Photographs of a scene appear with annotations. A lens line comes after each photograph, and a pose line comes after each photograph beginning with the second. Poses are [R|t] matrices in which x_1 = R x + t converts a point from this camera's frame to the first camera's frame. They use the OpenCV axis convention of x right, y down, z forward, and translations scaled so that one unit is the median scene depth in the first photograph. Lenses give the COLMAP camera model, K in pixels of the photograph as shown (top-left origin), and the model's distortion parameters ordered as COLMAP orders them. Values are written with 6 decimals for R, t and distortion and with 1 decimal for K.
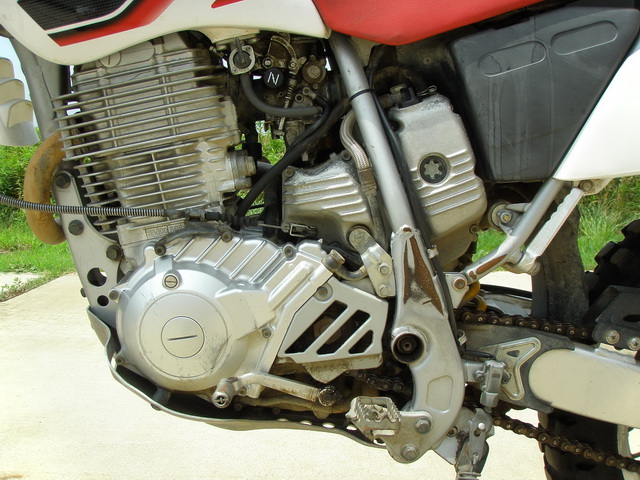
lens RADIAL K [[707.0, 0, 313.7], [0, 707.0, 254.4], [0, 0, 1]] dist [-0.216850, 0.196108]
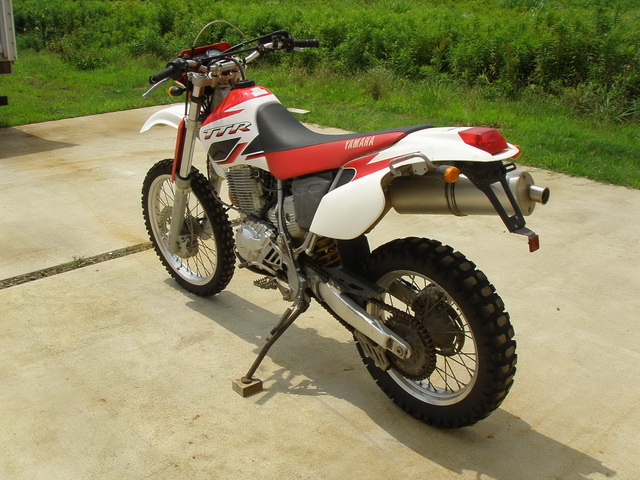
lens RADIAL K [[707.0, 0, 313.7], [0, 707.0, 254.4], [0, 0, 1]] dist [-0.216850, 0.196108]
pose [[0.657987, 0.259380, -0.706947, 2.546624], [-0.080154, 0.957596, 0.276741, -0.852451], [0.748751, -0.125427, 0.650876, -1.056547]]
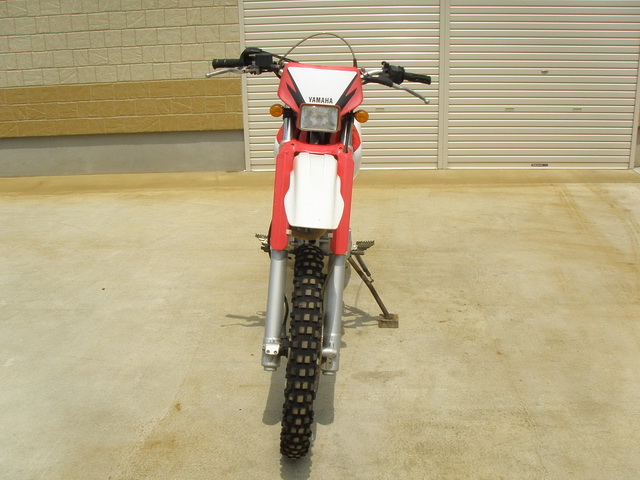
lens RADIAL K [[707.0, 0, 313.7], [0, 707.0, 254.4], [0, 0, 1]] dist [-0.216850, 0.196108]
pose [[0.056729, -0.332510, 0.941392, -3.684904], [0.141607, 0.936058, 0.322092, -1.053002], [-0.988296, 0.115036, 0.100187, 0.798333]]
